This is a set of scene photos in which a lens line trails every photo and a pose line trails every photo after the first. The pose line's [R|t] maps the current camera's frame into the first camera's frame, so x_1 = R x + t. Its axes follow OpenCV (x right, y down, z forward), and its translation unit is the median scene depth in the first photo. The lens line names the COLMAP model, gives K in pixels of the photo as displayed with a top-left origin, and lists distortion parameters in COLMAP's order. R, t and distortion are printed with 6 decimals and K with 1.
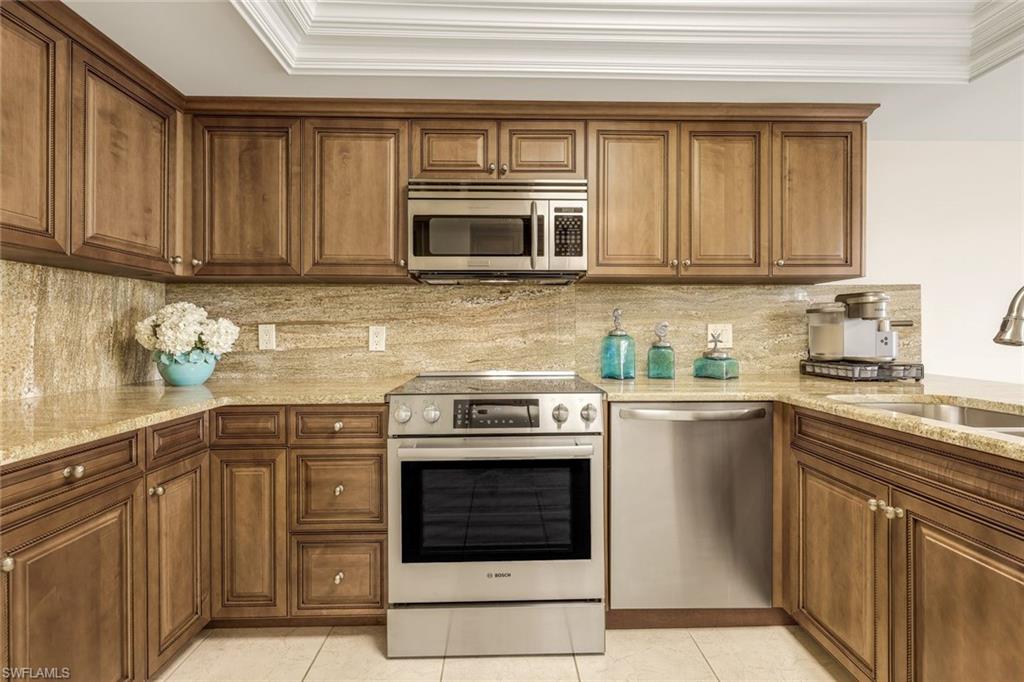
lens RADIAL K [[447.0, 0, 513.2], [0, 447.0, 333.9], [0, 0, 1]] dist [0.002061, 0.000234]
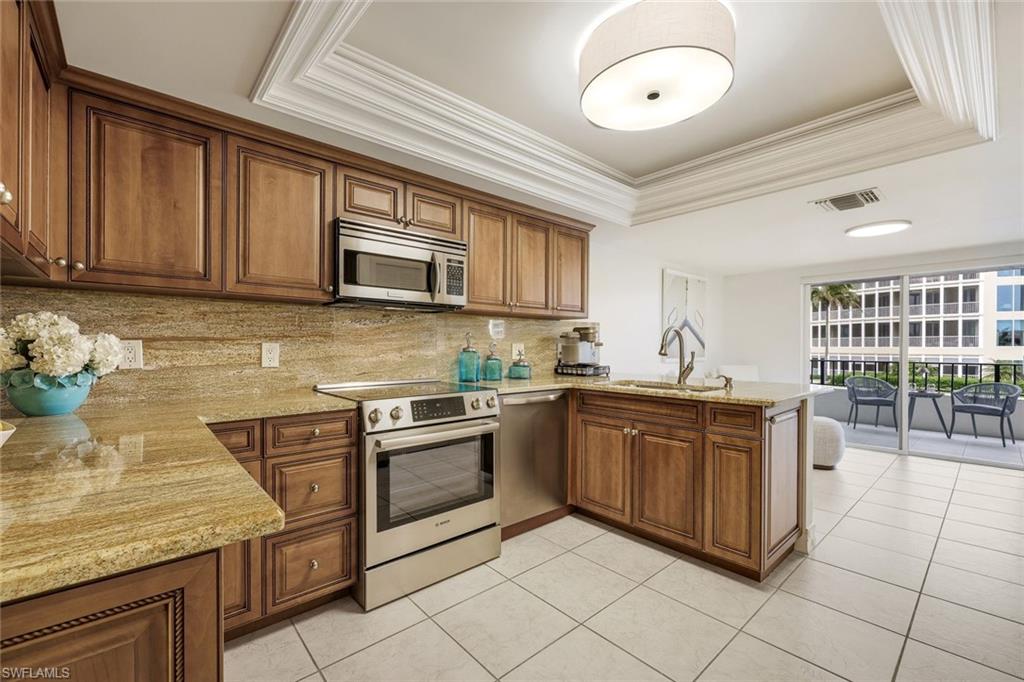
lens RADIAL K [[435.7, 0, 510.3], [0, 435.7, 349.2], [0, 0, 1]] dist [0.002240, 0.000311]
pose [[0.762804, -0.000267, 0.646630, -0.613487], [-0.002235, 0.999993, 0.003049, -0.008756], [-0.646626, -0.003771, 0.762798, -0.145718]]
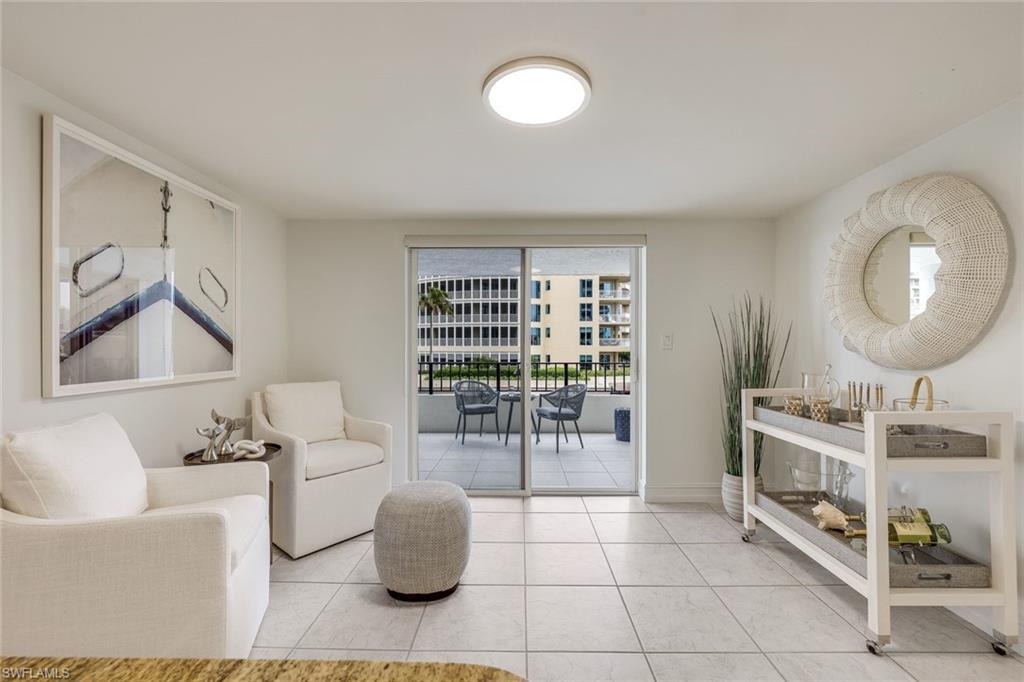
lens RADIAL K [[435.7, 0, 510.3], [0, 435.7, 349.2], [0, 0, 1]] dist [0.002240, 0.000311]
pose [[0.058610, -0.004143, 0.998272, 0.910980], [0.001254, 0.999991, 0.004076, -0.021209], [-0.998280, 0.001013, 0.058614, 0.262963]]
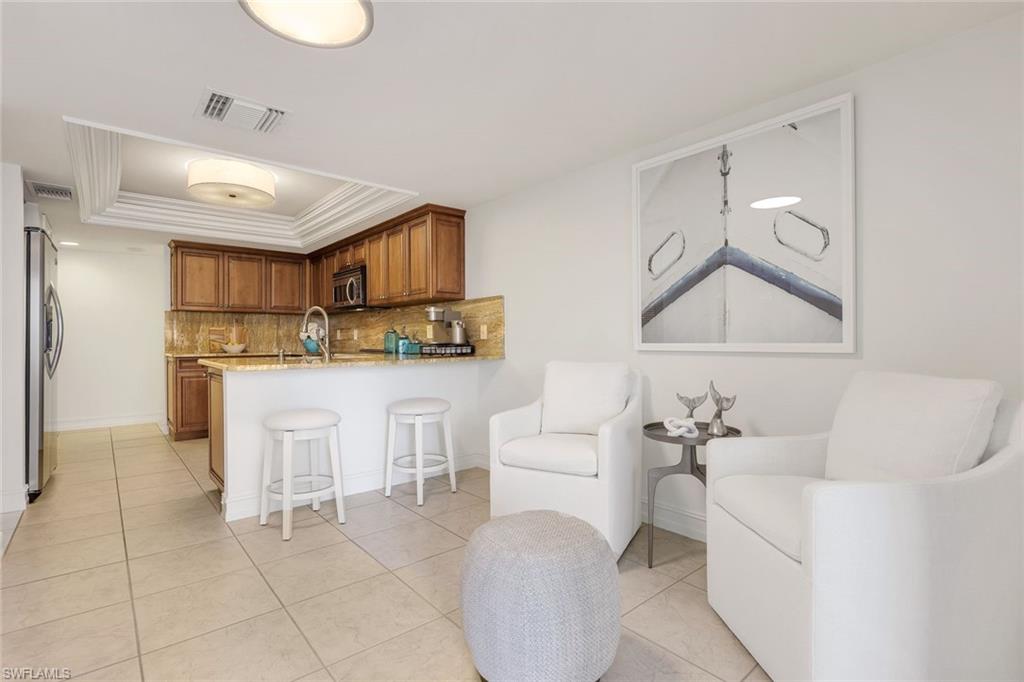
lens RADIAL K [[498.8, 0, 537.6], [0, 498.8, 339.6], [0, 0, 1]] dist [0.002010, 0.000486]
pose [[0.644264, -0.001703, -0.764801, 2.739356], [0.002732, 0.999996, 0.000075, 0.044787], [0.764798, -0.002137, 0.644267, 0.022810]]
